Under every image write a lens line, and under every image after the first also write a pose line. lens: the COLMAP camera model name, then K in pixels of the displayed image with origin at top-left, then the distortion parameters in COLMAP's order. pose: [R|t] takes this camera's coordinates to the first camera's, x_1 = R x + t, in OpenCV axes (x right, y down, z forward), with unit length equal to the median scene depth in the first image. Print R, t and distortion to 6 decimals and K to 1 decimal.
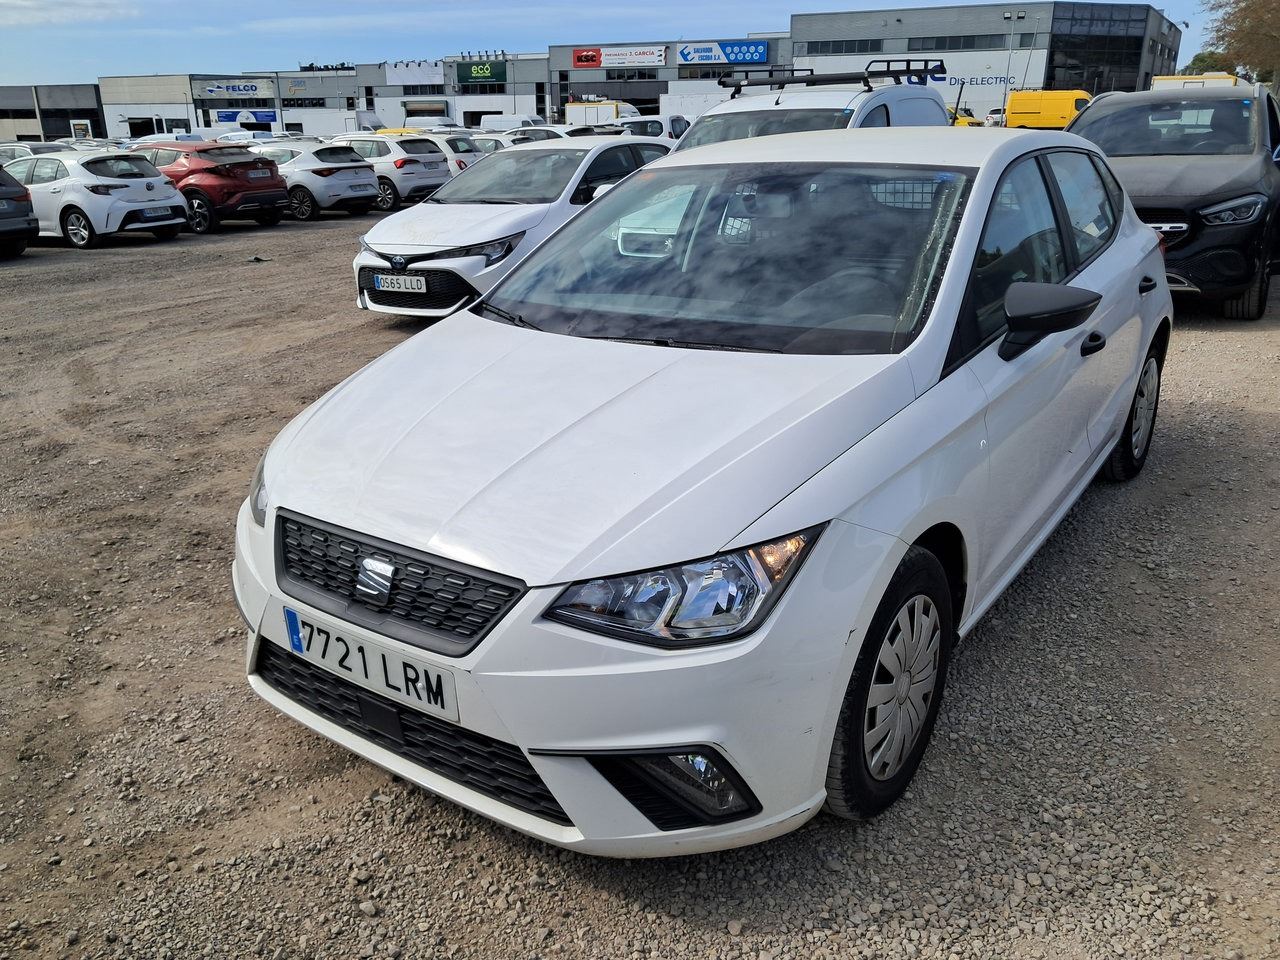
lens RADIAL K [[1020.8, 0, 640.0], [0, 1020.8, 480.0], [0, 0, 1]] dist [0.100519, -0.258436]
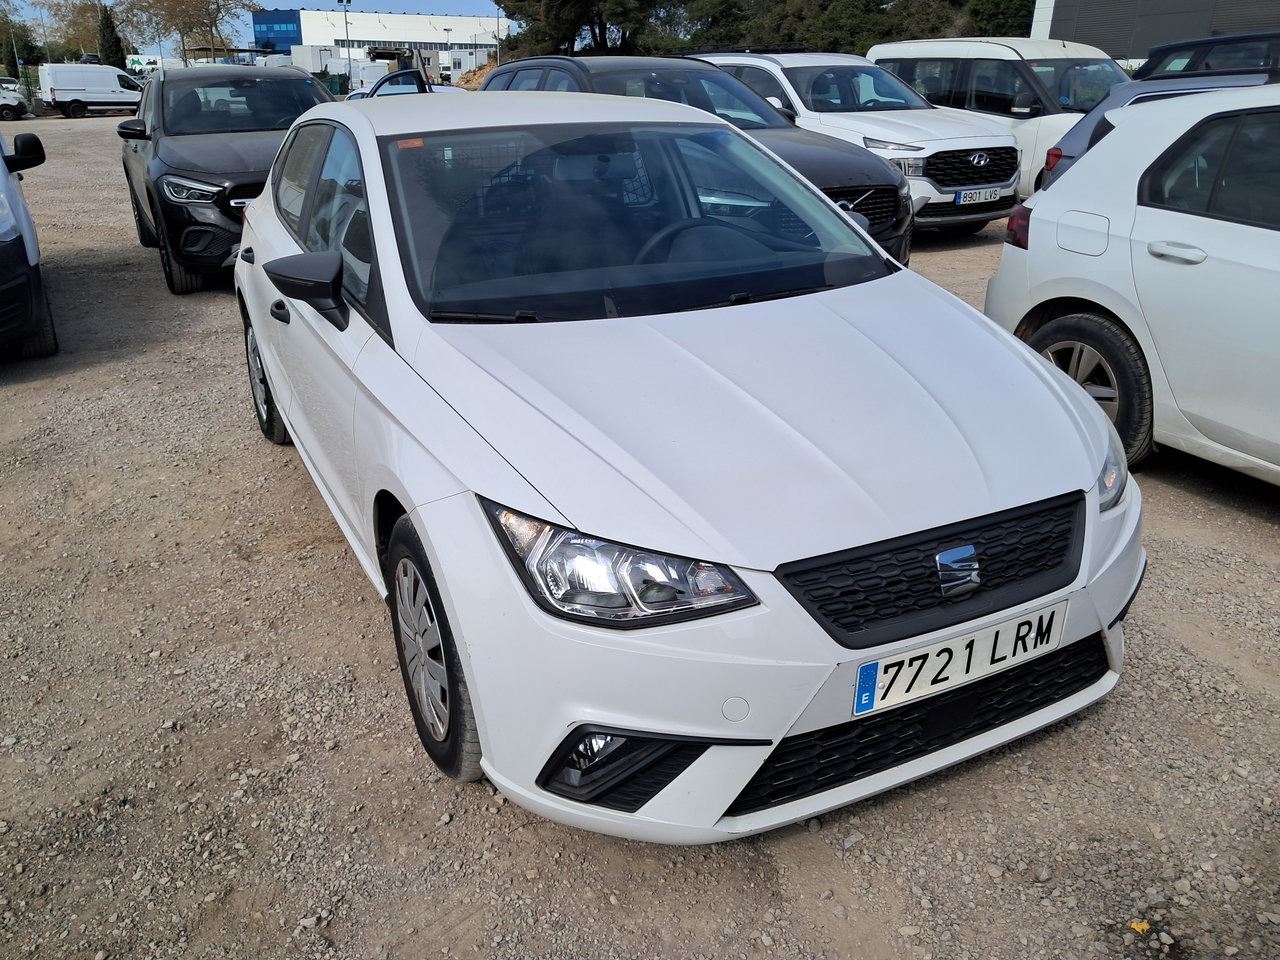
lens RADIAL K [[974.7, 0, 670.1], [0, 974.7, 466.1], [0, 0, 1]] dist [0.037471, -0.058210]
pose [[0.439022, -0.299579, 0.847061, -0.292447], [0.285961, 0.940340, 0.184358, -0.060142], [-0.851755, 0.161289, 0.498498, 0.207362]]
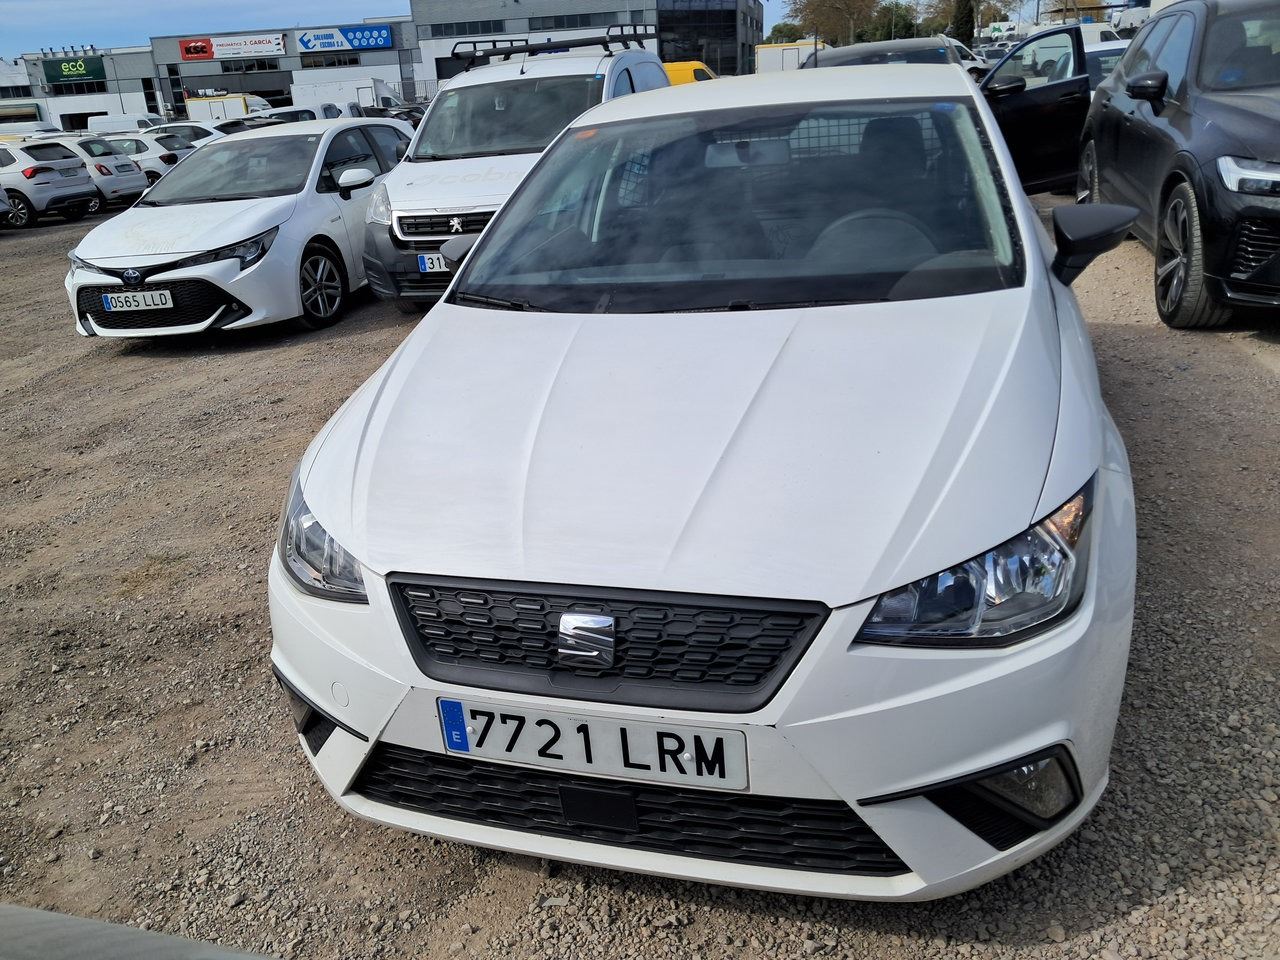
lens RADIAL K [[1014.8, 0, 640.0], [0, 1014.8, 480.0], [0, 0, 1]] dist [0.014867, -0.007246]
pose [[0.941495, -0.165158, 0.293786, -0.115250], [0.159834, 0.986241, 0.042217, -0.012976], [-0.296716, 0.007210, 0.954938, 0.066905]]
